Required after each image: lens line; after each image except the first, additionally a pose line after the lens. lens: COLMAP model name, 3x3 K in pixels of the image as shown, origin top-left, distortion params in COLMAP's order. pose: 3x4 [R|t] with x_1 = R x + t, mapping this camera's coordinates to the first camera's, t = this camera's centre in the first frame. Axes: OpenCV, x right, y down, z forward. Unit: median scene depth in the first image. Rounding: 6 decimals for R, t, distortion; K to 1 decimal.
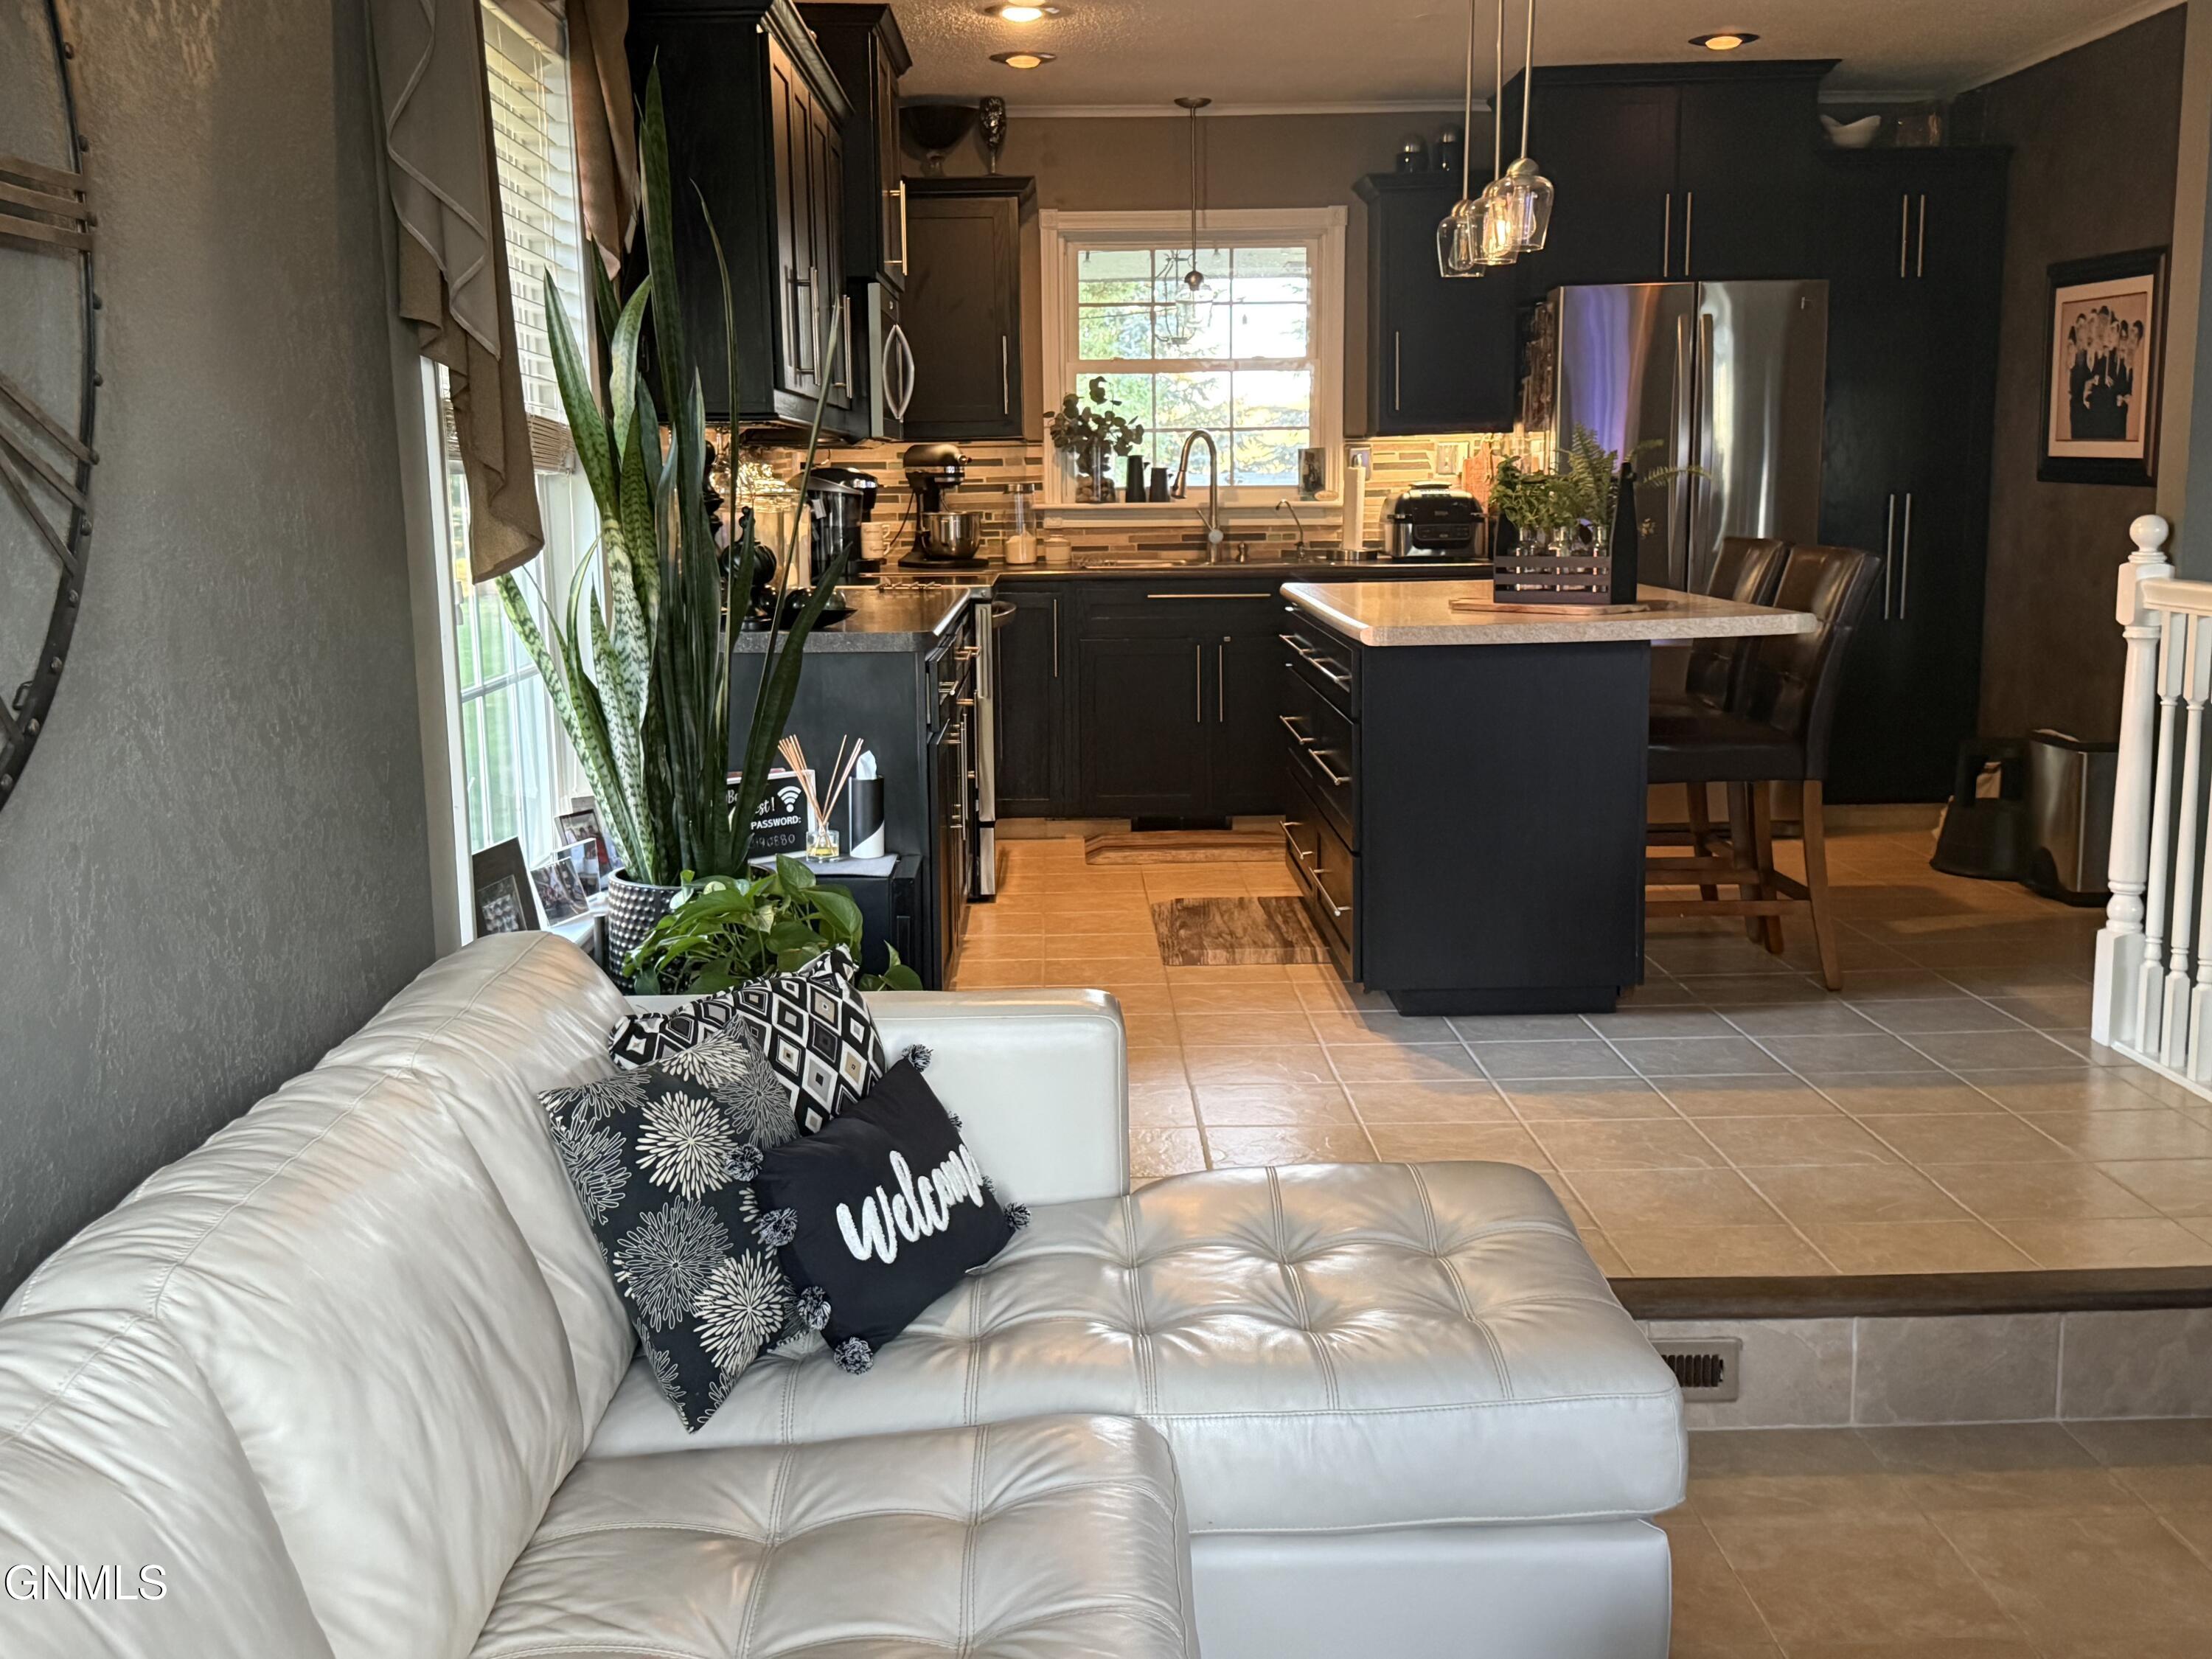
lens RADIAL K [[2298.8, 0, 1108.8], [0, 2298.8, 827.7], [0, 0, 1]] dist [0.096501, 0.000000]
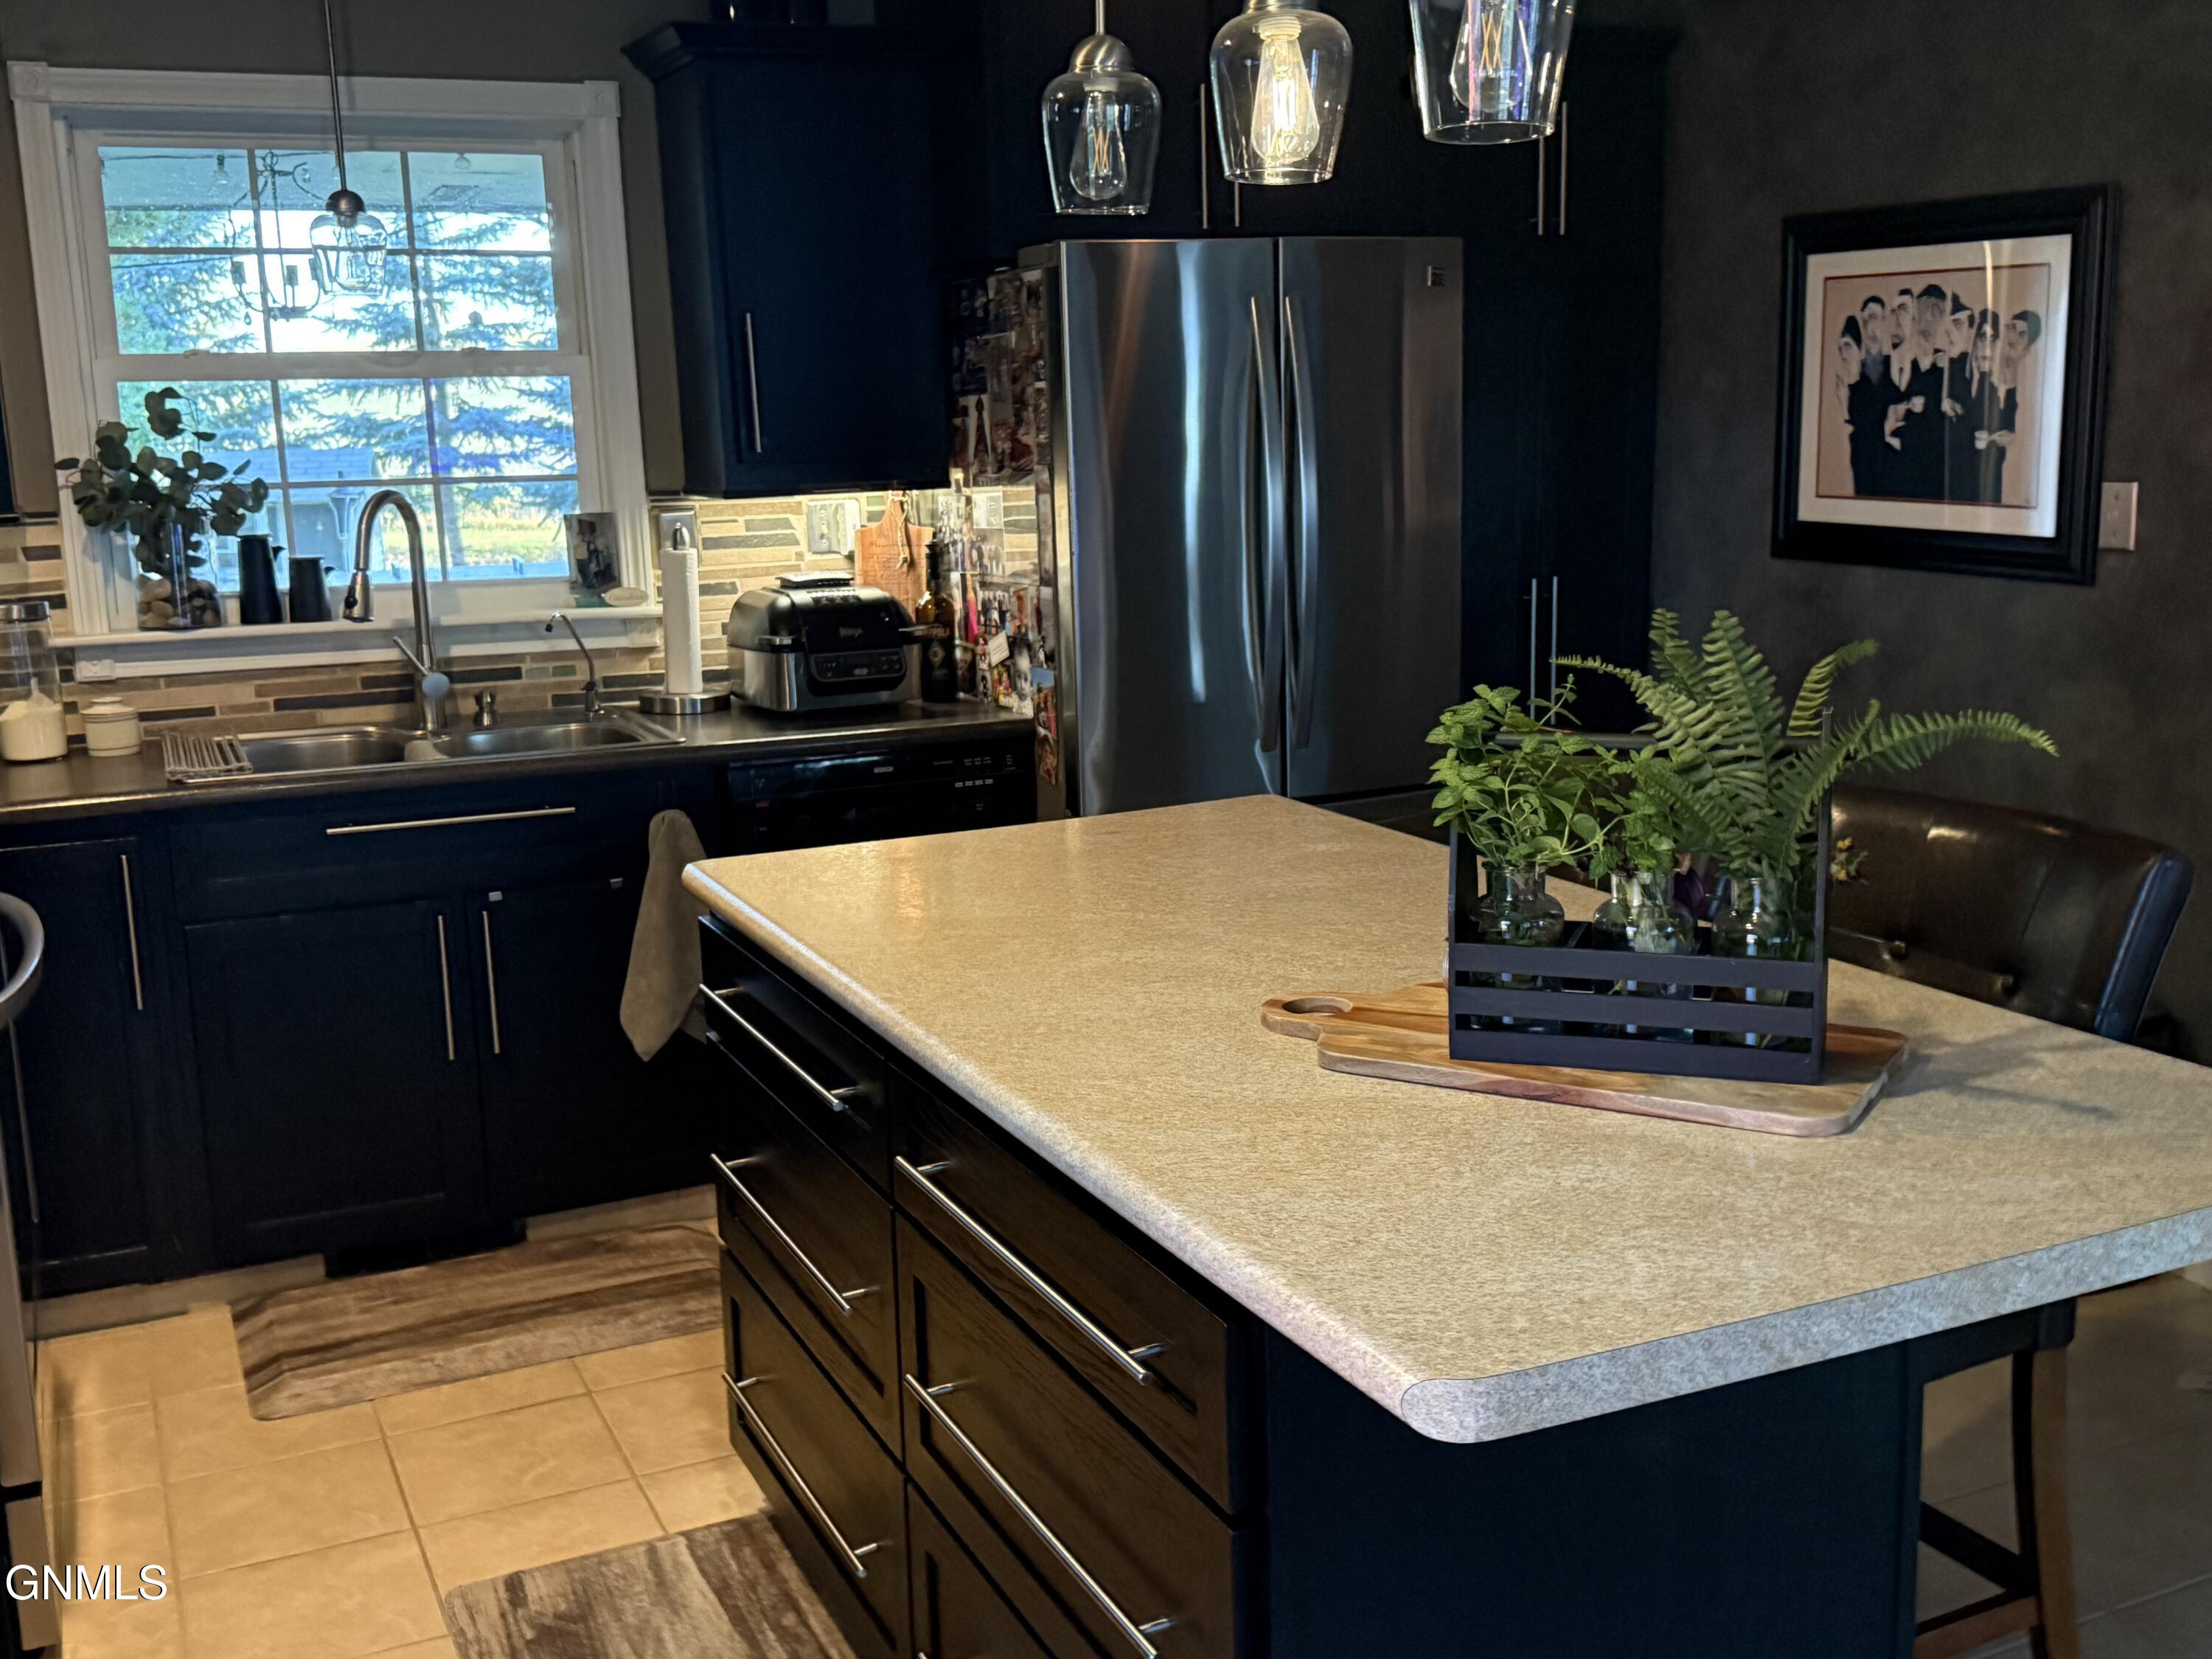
lens RADIAL K [[2298.8, 0, 1099.8], [0, 2298.8, 831.6], [0, 0, 1]] dist [0.096501, 0.000000]
pose [[0.920774, -0.086564, 0.380372, -0.019841], [0.077507, 0.996225, 0.039096, -0.099827], [-0.382320, -0.006518, 0.924007, 0.428518]]
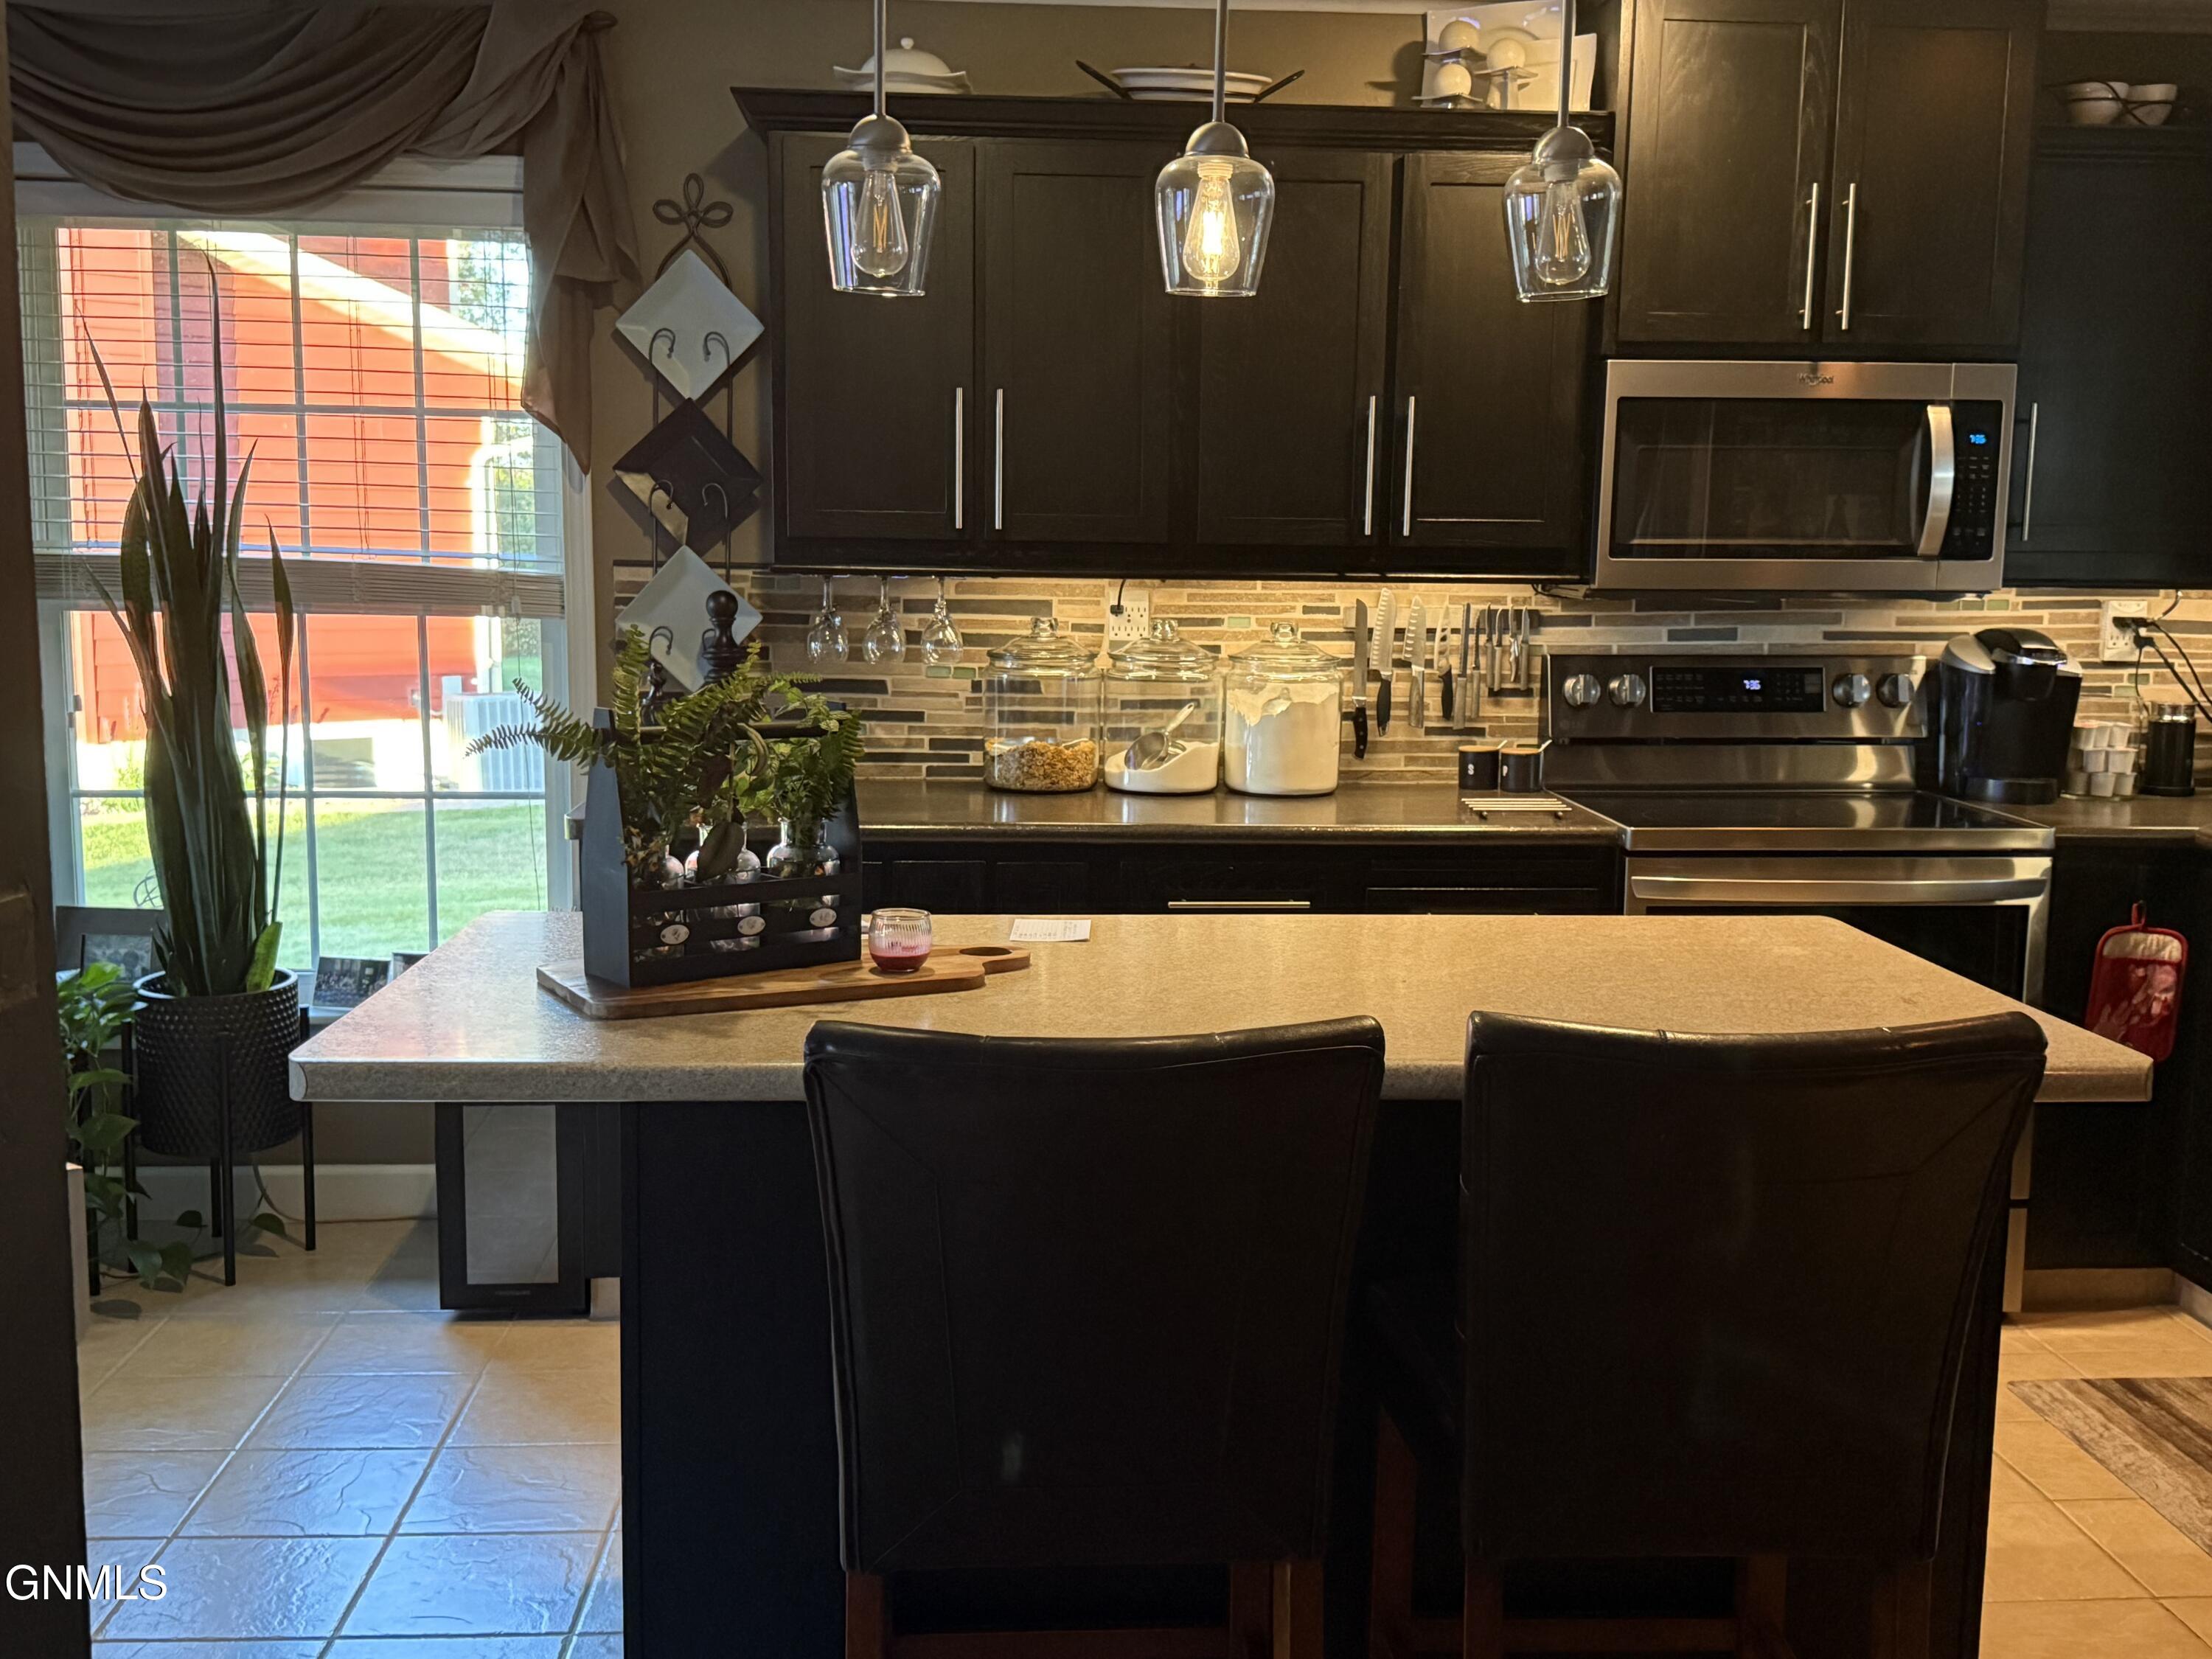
lens RADIAL K [[2298.8, 0, 1123.1], [0, 2298.8, 841.5], [0, 0, 1]] dist [0.096501, 0.000000]
pose [[0.045240, 0.154700, -0.986925, 0.455613], [-0.169368, 0.974822, 0.145040, -0.135705], [0.984514, 0.160592, 0.070302, 0.660376]]
